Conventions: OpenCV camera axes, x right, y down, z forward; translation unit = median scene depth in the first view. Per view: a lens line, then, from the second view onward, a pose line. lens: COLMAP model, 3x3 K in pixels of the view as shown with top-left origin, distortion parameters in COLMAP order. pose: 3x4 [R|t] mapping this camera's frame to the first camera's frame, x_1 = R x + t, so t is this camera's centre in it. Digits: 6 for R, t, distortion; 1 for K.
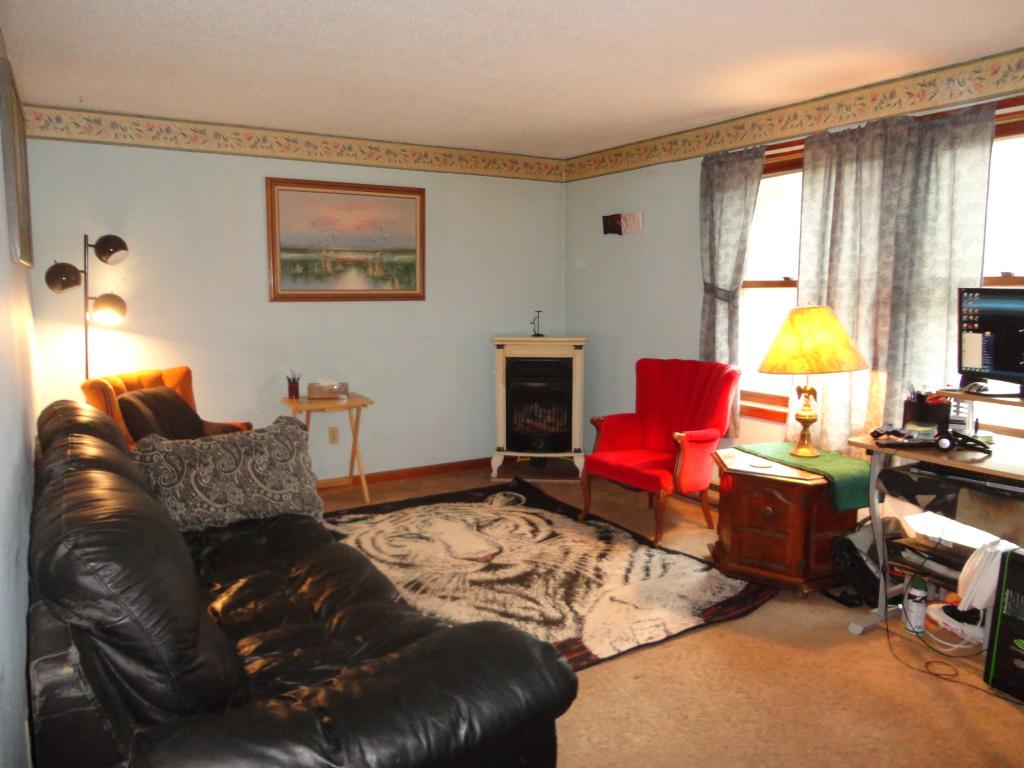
lens RADIAL K [[754.0, 0, 511.6], [0, 754.0, 386.1], [0, 0, 1]] dist [-0.004369, 0.015089]
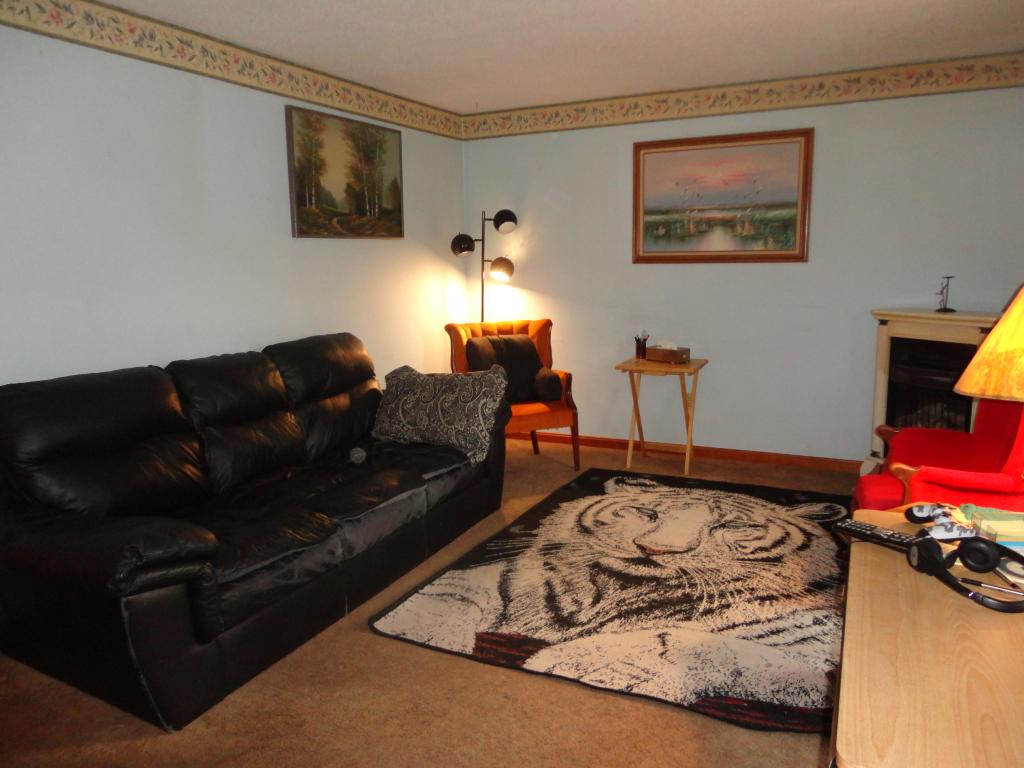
lens RADIAL K [[754.0, 0, 503.9], [0, 754.0, 382.7], [0, 0, 1]] dist [-0.004369, 0.015089]
pose [[0.535623, 0.134097, -0.833742, 0.531763], [-0.091930, 0.990703, 0.100284, -0.040824], [0.839438, 0.022932, 0.542971, 0.319008]]
